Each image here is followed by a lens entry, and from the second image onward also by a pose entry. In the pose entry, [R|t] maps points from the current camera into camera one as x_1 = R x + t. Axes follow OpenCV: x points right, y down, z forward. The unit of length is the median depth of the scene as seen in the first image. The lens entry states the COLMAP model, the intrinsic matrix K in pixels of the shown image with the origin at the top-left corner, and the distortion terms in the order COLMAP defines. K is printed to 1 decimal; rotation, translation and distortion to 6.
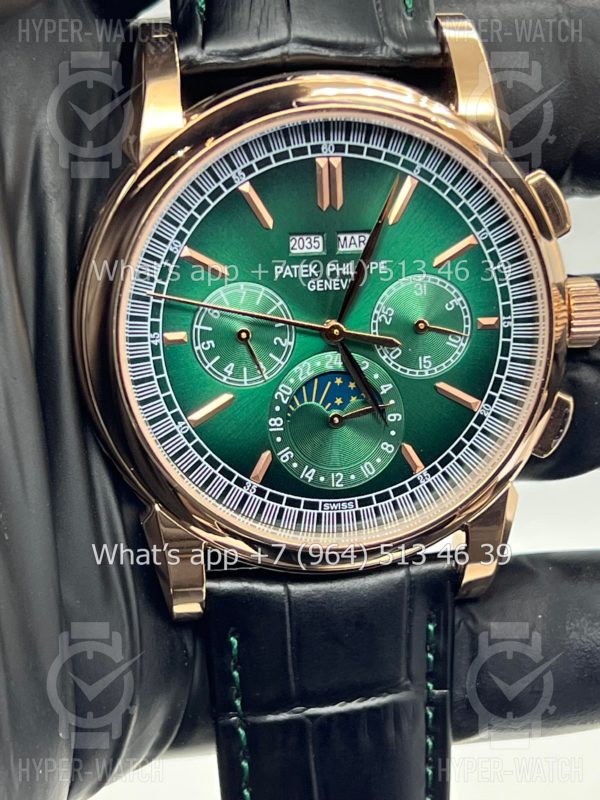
lens RADIAL K [[1869.2, 0, 286.9], [0, 1869.2, 424.3], [0, 0, 1]] dist [0.152194, 0.000000]
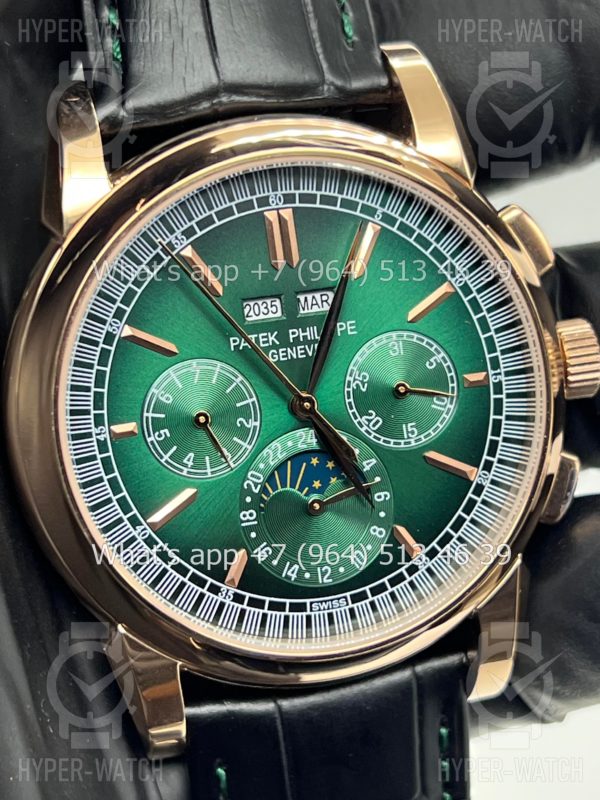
lens RADIAL K [[1869.2, 0, 290.9], [0, 1869.2, 399.0], [0, 0, 1]] dist [0.152194, 0.000000]
pose [[0.994078, -0.099479, 0.043726, -0.018810], [0.102482, 0.992063, -0.072863, 0.010576], [-0.036131, 0.076913, 0.996383, 0.127357]]
